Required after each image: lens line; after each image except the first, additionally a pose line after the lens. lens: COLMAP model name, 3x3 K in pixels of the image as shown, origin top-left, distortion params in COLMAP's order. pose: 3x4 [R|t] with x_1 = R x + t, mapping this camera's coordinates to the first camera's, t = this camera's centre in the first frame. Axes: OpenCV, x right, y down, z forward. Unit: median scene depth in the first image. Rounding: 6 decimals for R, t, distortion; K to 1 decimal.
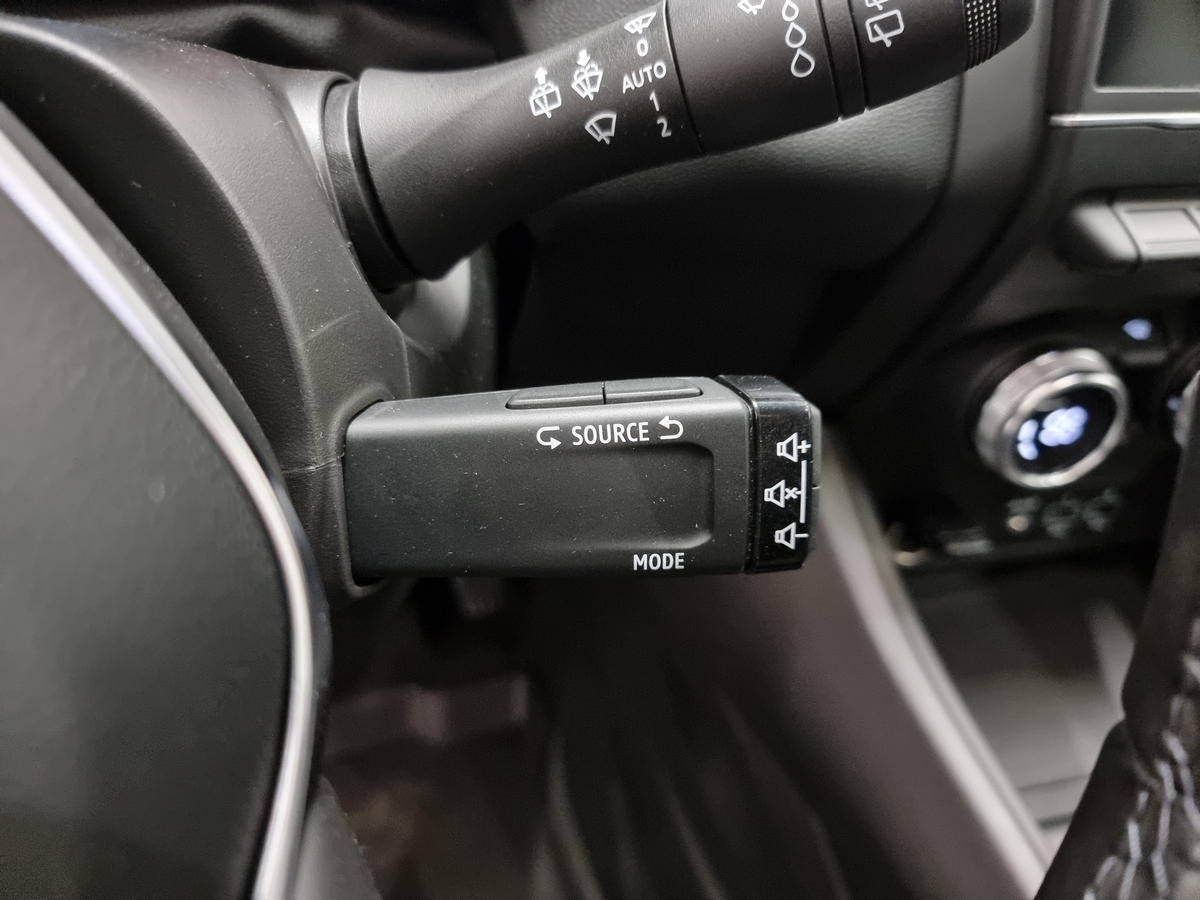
lens RADIAL K [[896.2, 0, 617.8], [0, 896.2, 435.3], [0, 0, 1]] dist [-0.002027, -0.005201]
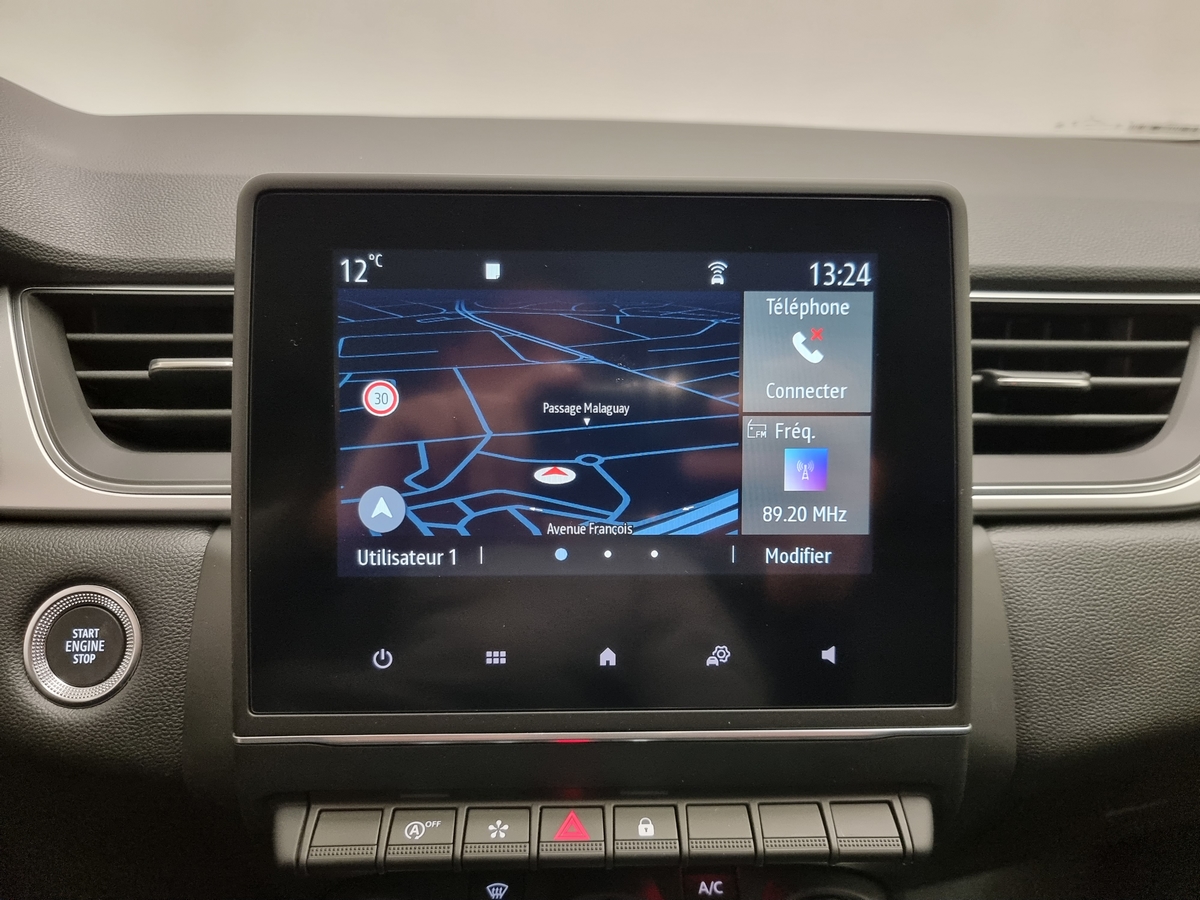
lens RADIAL K [[870.7, 0, 605.5], [0, 870.7, 451.1], [0, 0, 1]] dist [0.035845, -0.052623]
pose [[0.985232, 0.016703, -0.170406, 1.617711], [-0.075817, 0.934903, -0.346709, -0.469758], [0.153523, 0.354509, 0.922363, -0.181871]]
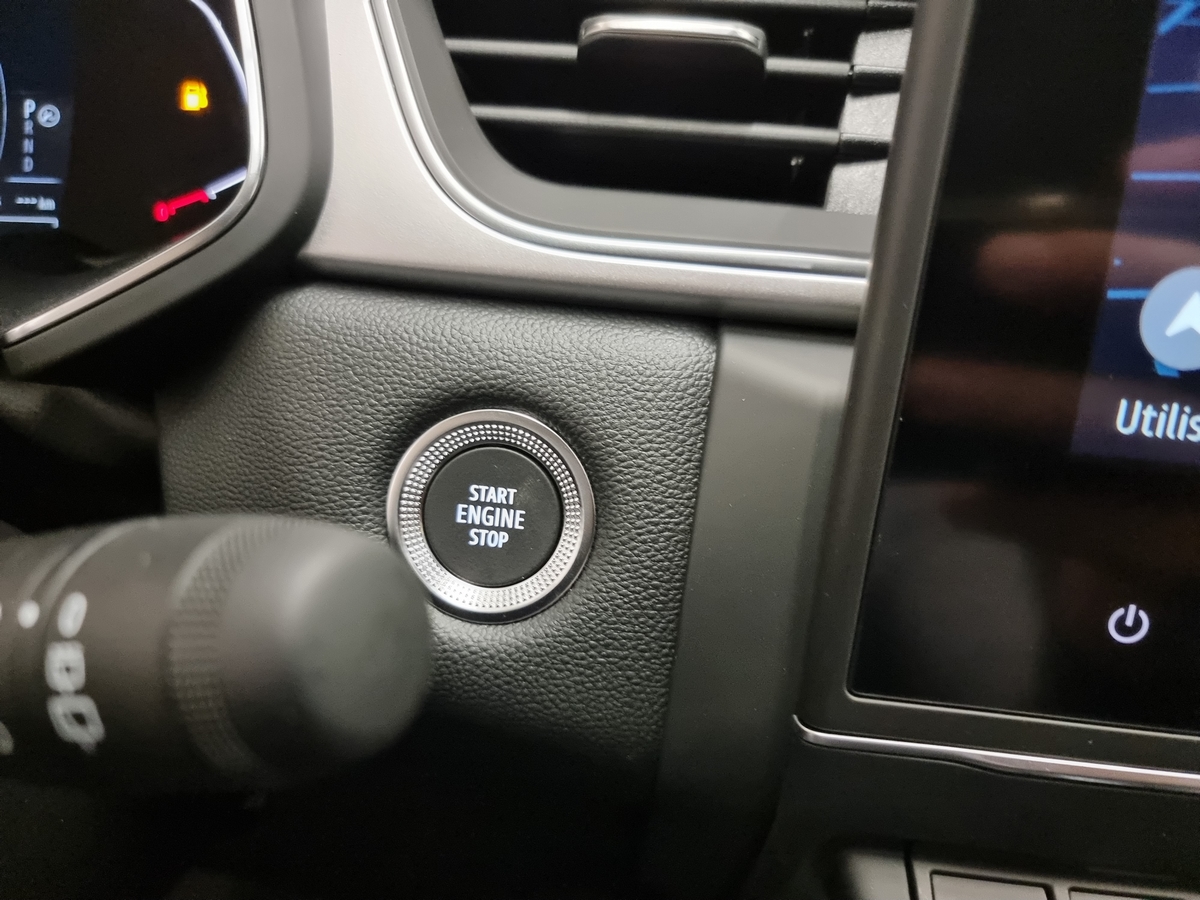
lens RADIAL K [[899.0, 0, 602.1], [0, 899.0, 465.3], [0, 0, 1]] dist [-0.001011, -0.029936]
pose [[0.950683, 0.155268, -0.268502, 0.693557], [-0.206179, 0.963084, -0.173089, -0.539137], [0.231715, 0.219912, 0.947601, 0.459685]]
